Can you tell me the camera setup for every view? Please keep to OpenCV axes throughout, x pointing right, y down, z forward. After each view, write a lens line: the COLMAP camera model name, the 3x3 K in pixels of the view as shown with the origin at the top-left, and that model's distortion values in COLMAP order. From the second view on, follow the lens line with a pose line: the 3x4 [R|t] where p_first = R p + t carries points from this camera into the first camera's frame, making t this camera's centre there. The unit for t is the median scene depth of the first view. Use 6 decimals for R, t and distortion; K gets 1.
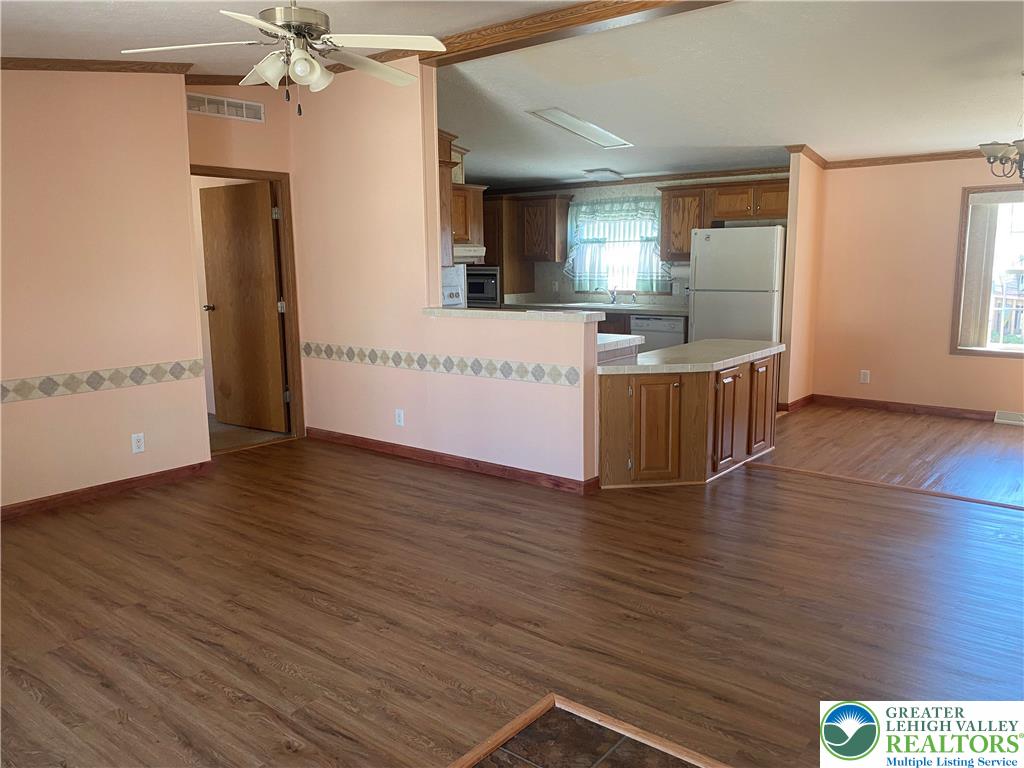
lens RADIAL K [[779.5, 0, 505.8], [0, 779.5, 386.6], [0, 0, 1]] dist [0.028072, -0.029456]
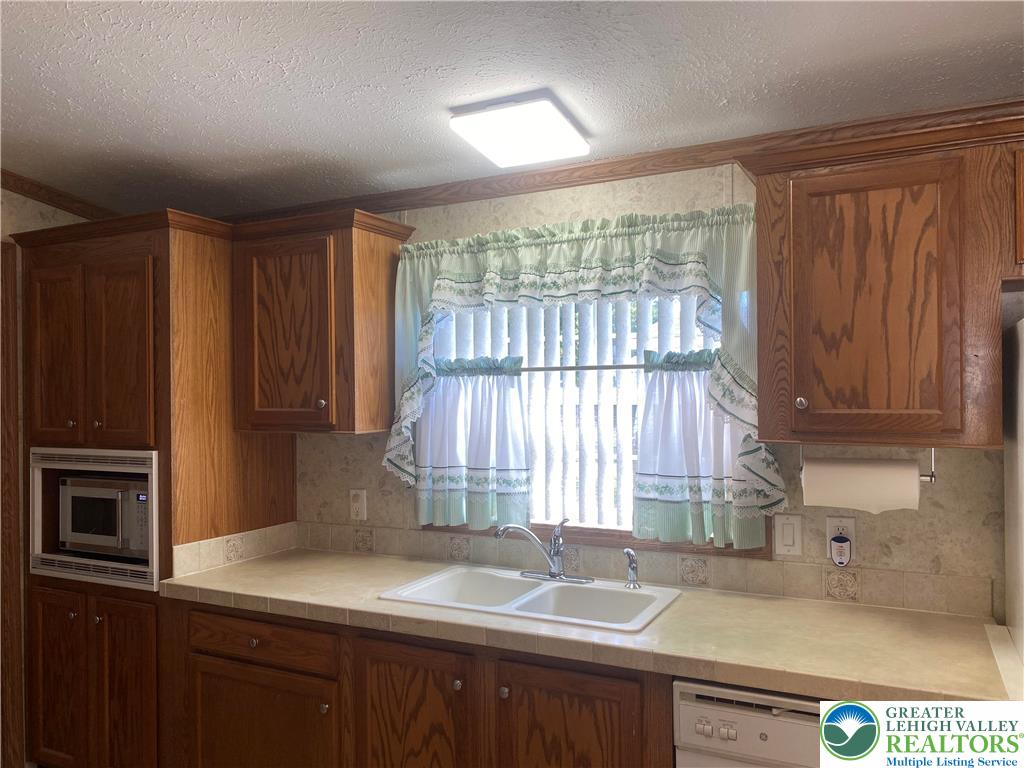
lens RADIAL K [[779.5, 0, 513.6], [0, 779.5, 388.0], [0, 0, 1]] dist [0.028072, -0.029456]
pose [[0.976405, 0.006059, 0.215863, 0.060583], [0.032148, 0.984389, -0.173045, -0.128085], [-0.213542, 0.175901, 0.960967, 0.721784]]
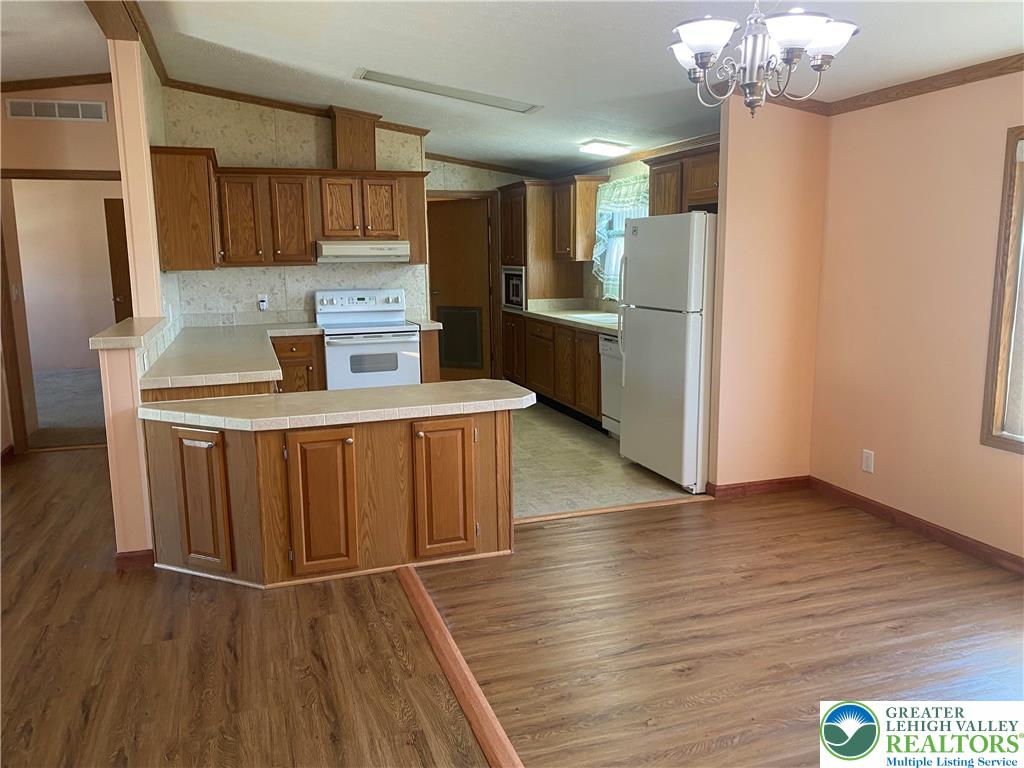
lens RADIAL K [[779.5, 0, 509.9], [0, 779.5, 389.2], [0, 0, 1]] dist [0.028072, -0.029456]
pose [[0.846377, 0.092990, -0.524403, 0.452274], [-0.083576, 0.995630, 0.041662, -0.058366], [0.525985, 0.008566, 0.850450, 0.293893]]
